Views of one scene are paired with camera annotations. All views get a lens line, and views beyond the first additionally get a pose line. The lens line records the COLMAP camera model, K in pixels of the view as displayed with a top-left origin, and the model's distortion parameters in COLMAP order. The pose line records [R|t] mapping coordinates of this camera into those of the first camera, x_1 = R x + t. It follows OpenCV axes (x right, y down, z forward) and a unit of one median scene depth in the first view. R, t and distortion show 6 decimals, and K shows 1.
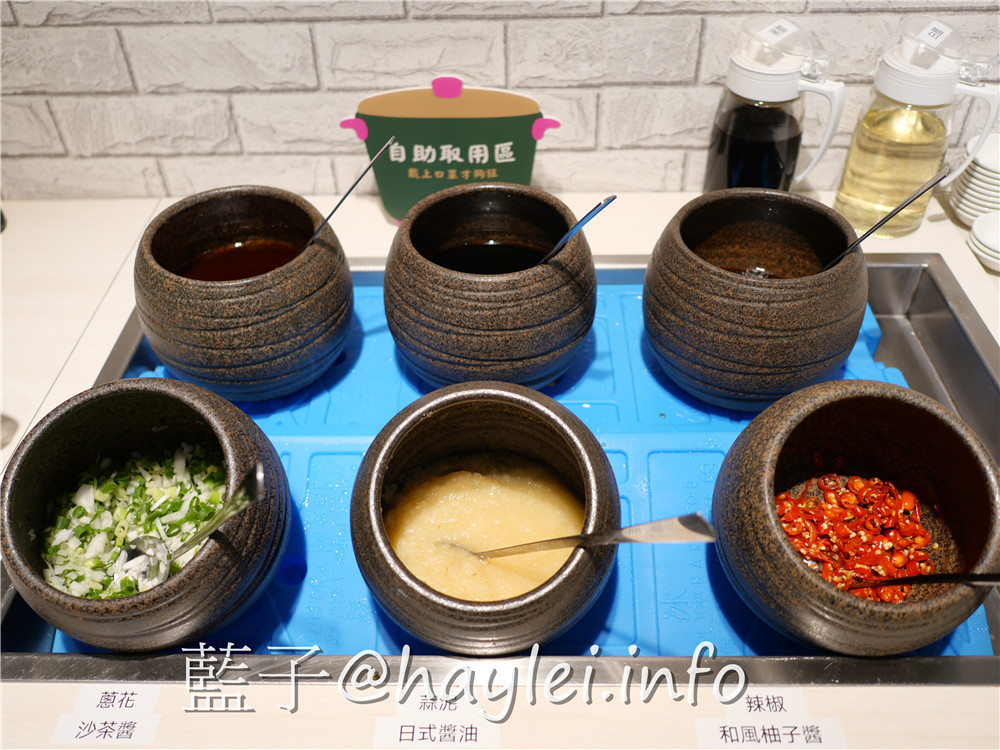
lens RADIAL K [[875.7, 0, 500.3], [0, 875.7, 372.0], [0, 0, 1]] dist [-0.015215, 0.000899]
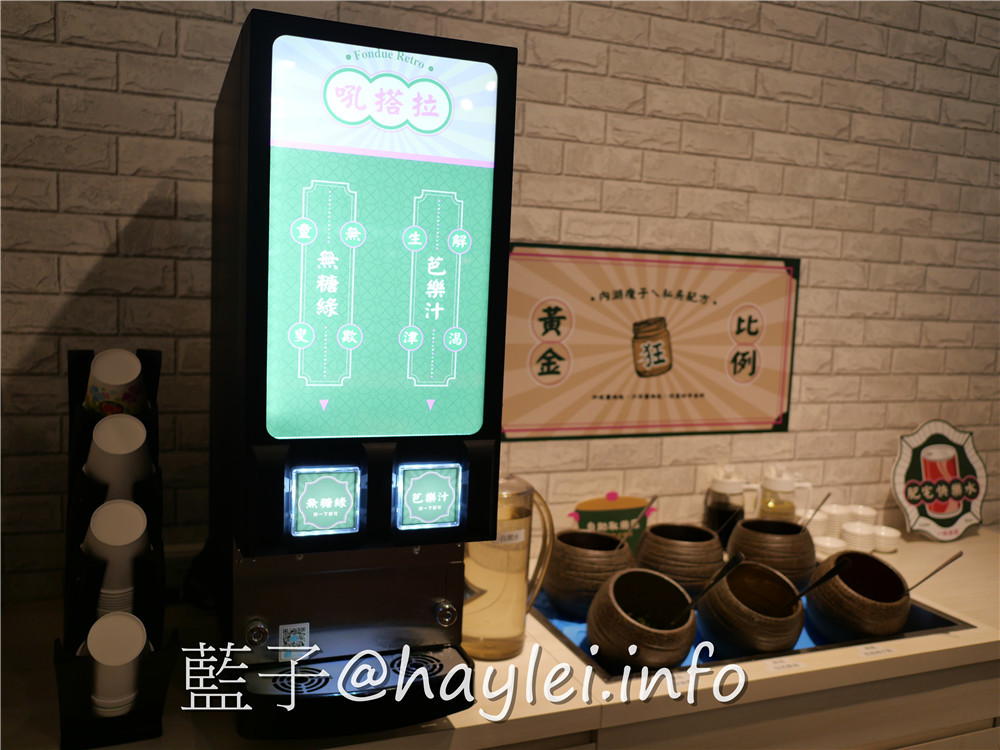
lens RADIAL K [[875.7, 0, 500.3], [0, 875.7, 372.0], [0, 0, 1]] dist [-0.015215, 0.000899]
pose [[0.921094, 0.018704, 0.388890, -1.217069], [0.209645, 0.817850, -0.535883, 0.569396], [-0.328077, 0.575127, 0.749396, -0.797735]]
